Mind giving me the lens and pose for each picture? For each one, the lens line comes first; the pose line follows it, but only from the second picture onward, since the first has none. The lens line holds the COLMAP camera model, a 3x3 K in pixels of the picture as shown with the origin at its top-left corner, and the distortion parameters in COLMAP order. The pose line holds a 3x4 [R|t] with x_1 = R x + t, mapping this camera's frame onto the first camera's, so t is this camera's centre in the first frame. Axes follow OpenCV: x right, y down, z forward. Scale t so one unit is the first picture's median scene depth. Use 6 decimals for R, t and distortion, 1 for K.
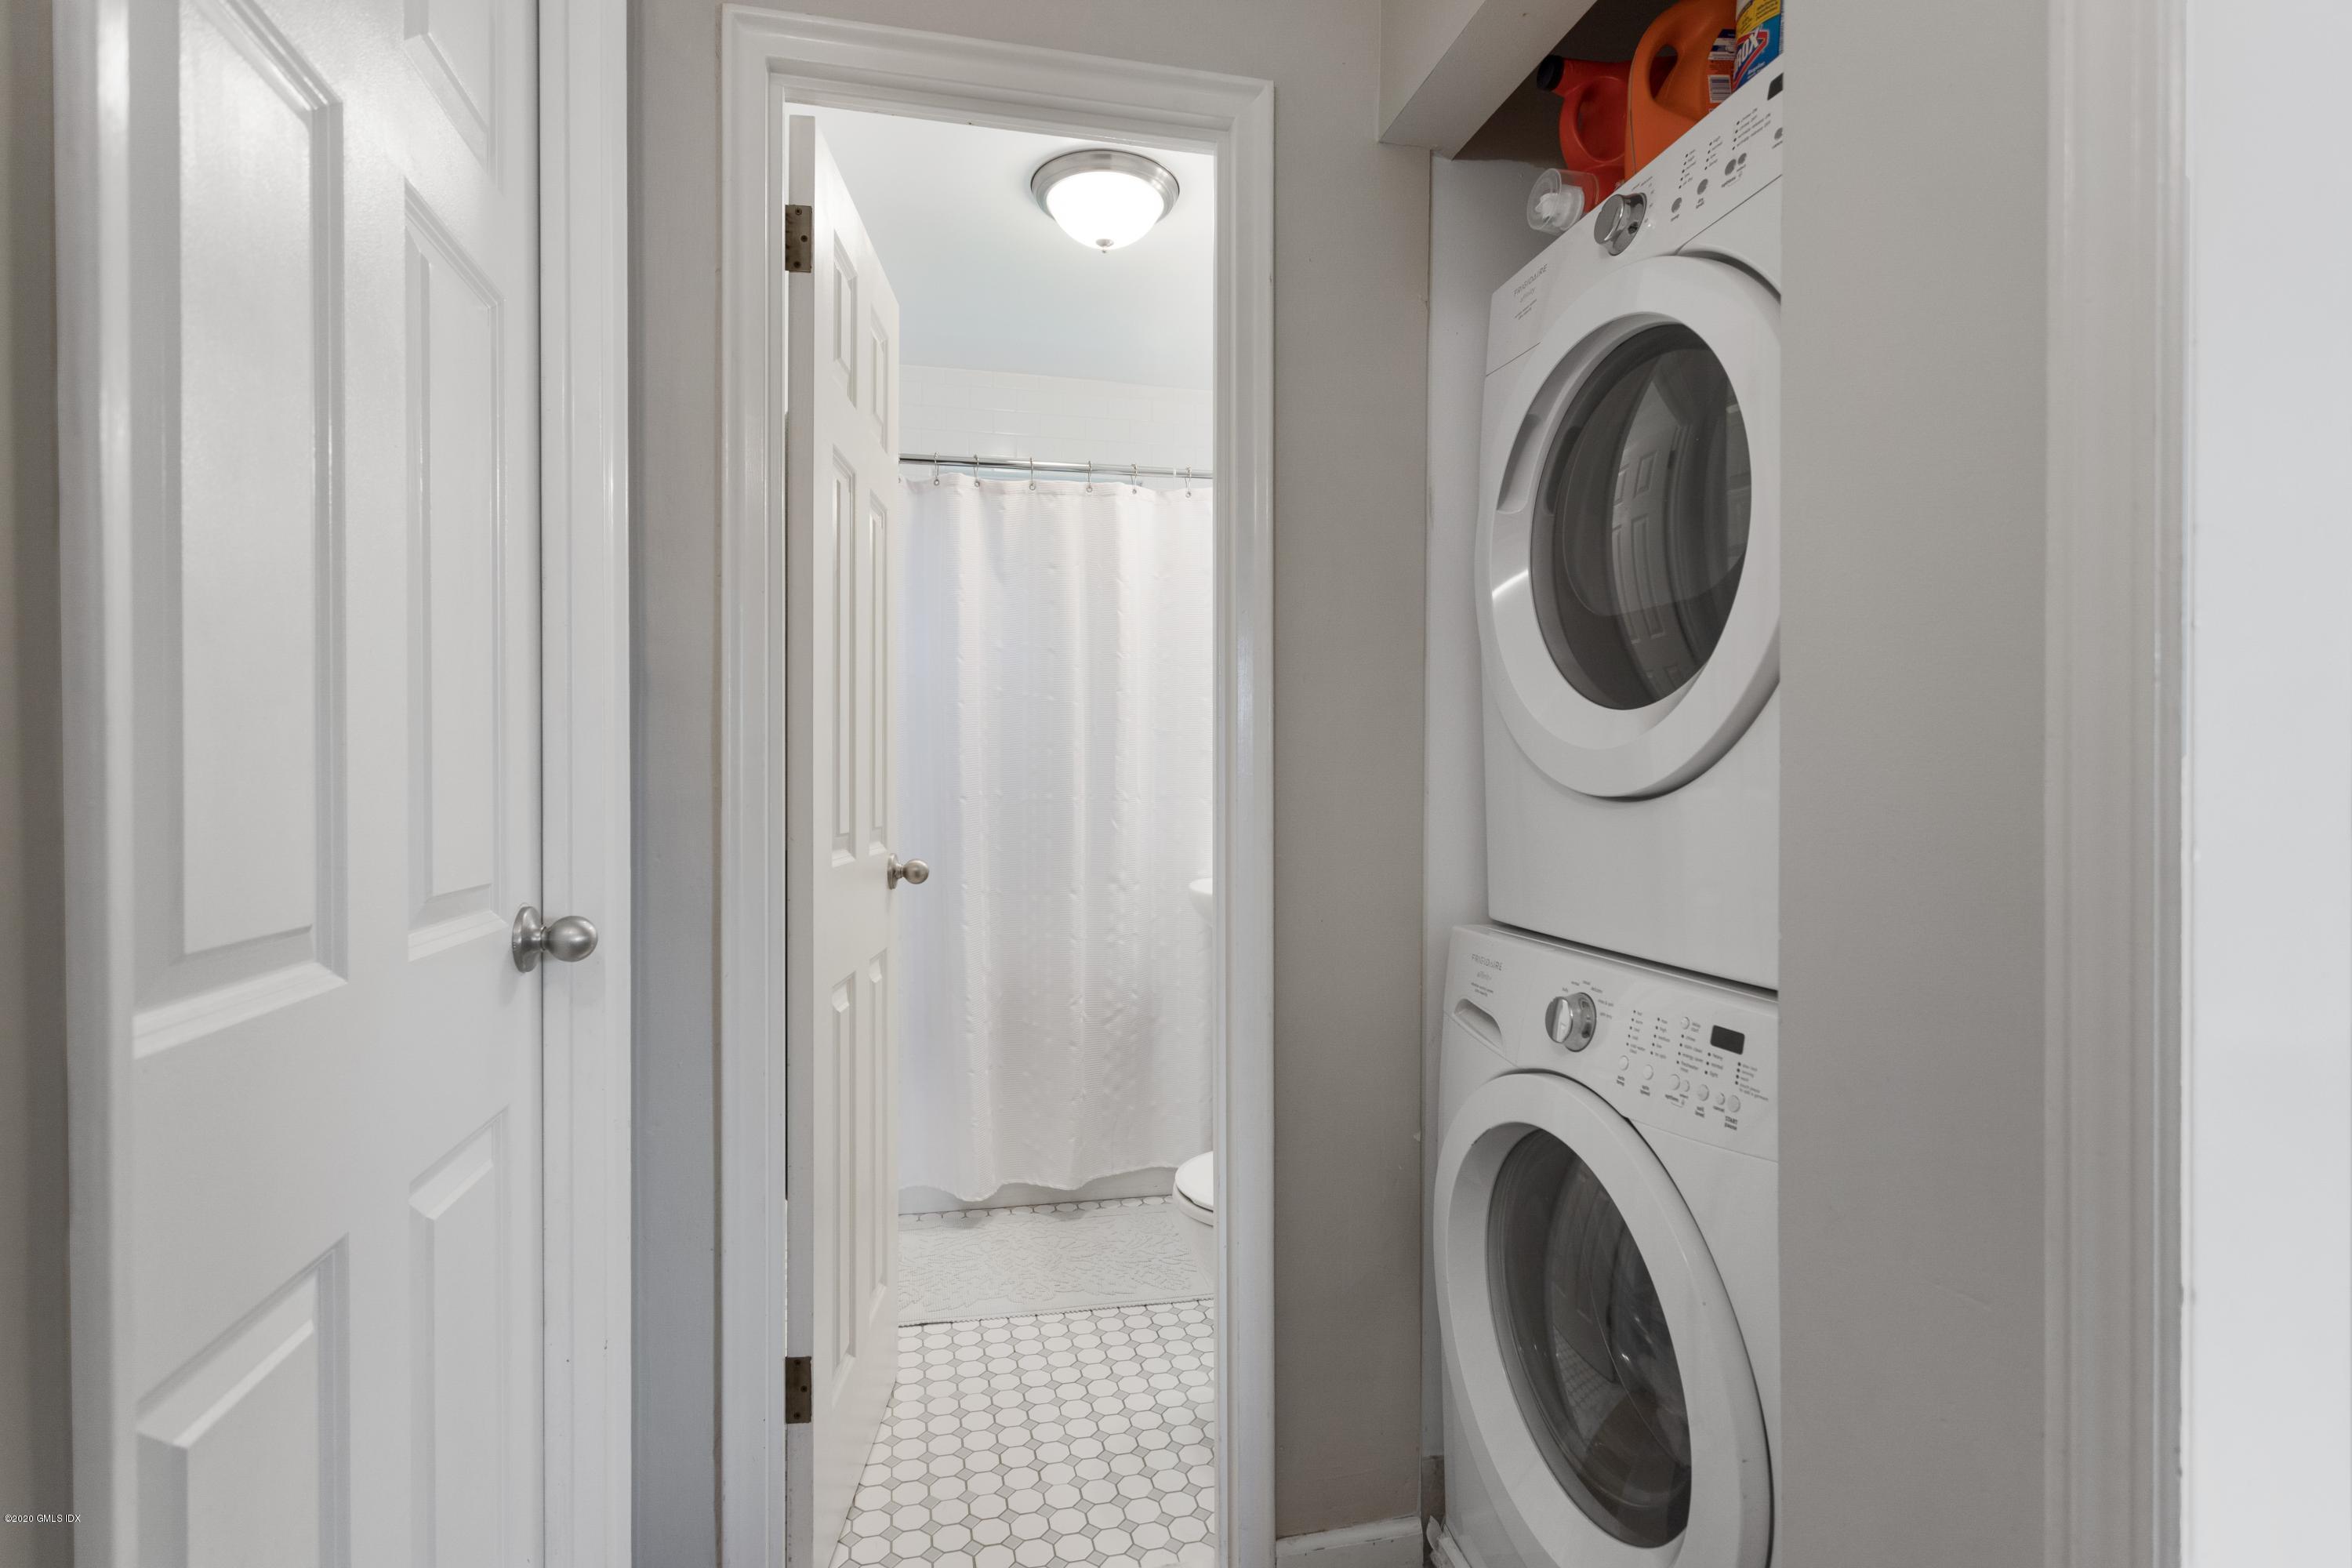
lens RADIAL K [[1119.3, 0, 1188.1], [0, 1119.3, 780.9], [0, 0, 1]] dist [0.001701, 0.000521]
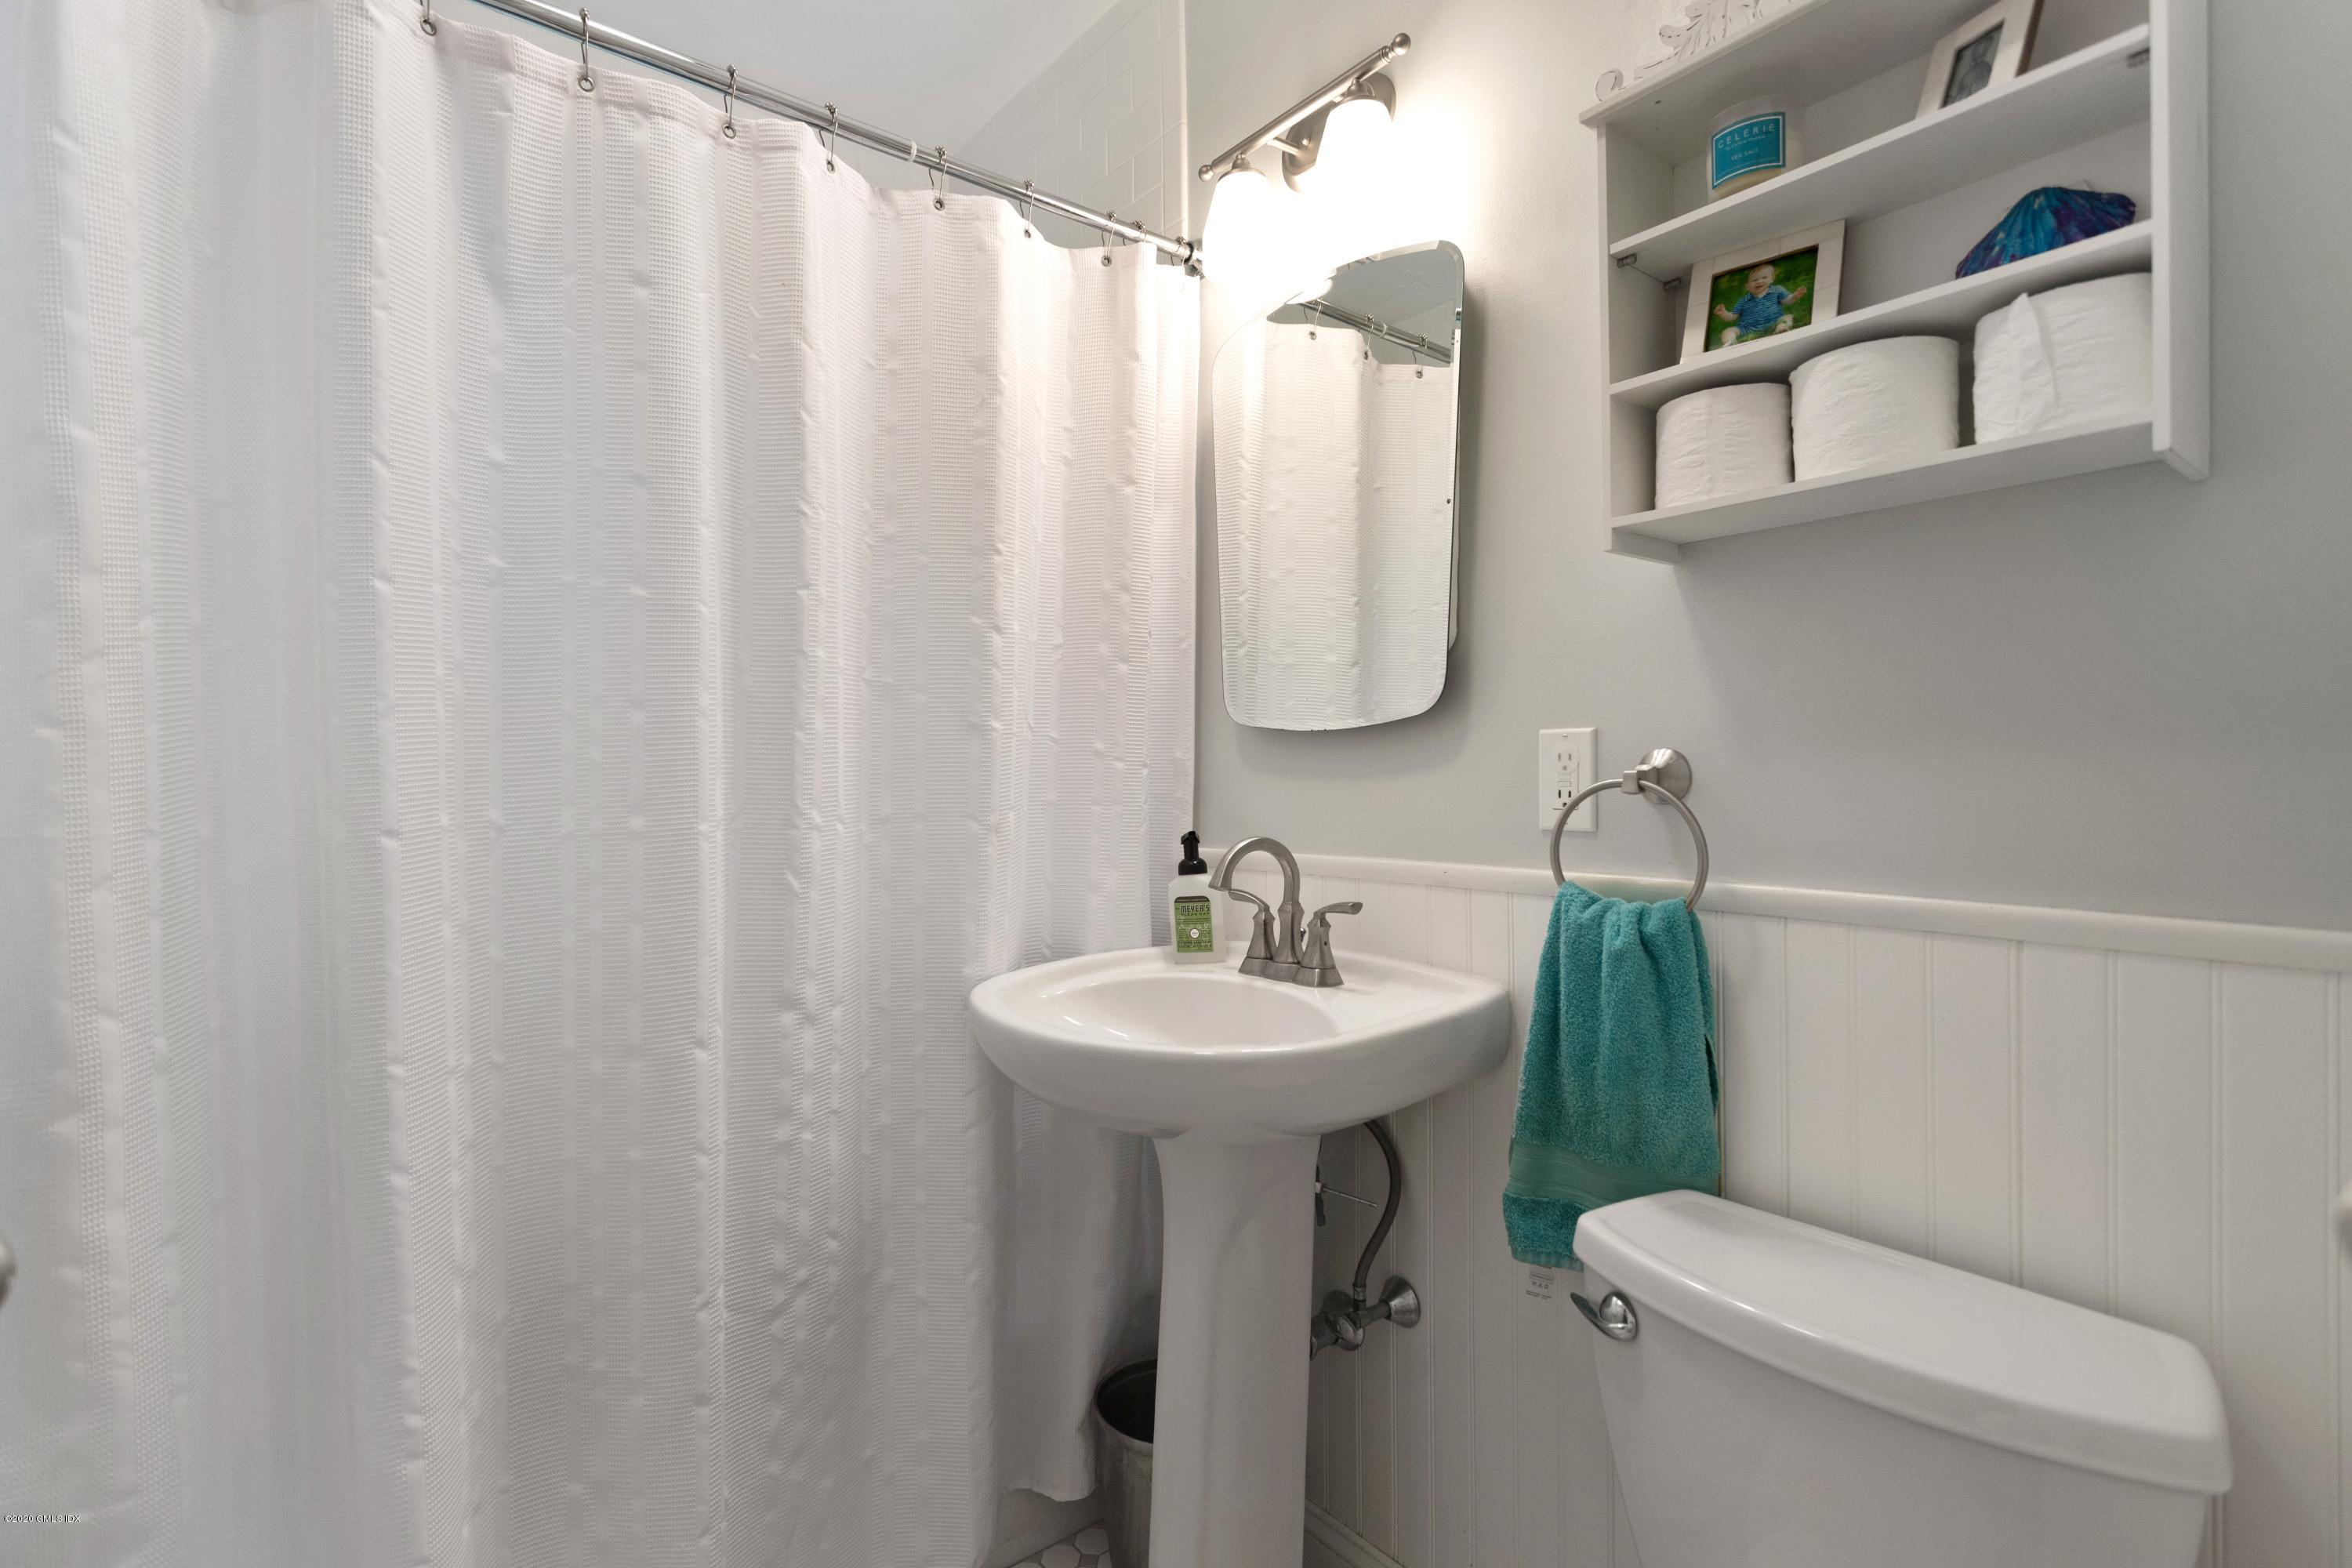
lens RADIAL K [[1119.3, 0, 1188.1], [0, 1119.3, 780.9], [0, 0, 1]] dist [0.001701, 0.000521]
pose [[0.916642, -0.004947, 0.399678, -0.099494], [0.005727, 0.999983, -0.000757, -0.000844], [-0.399668, 0.002983, 0.916655, 0.516554]]
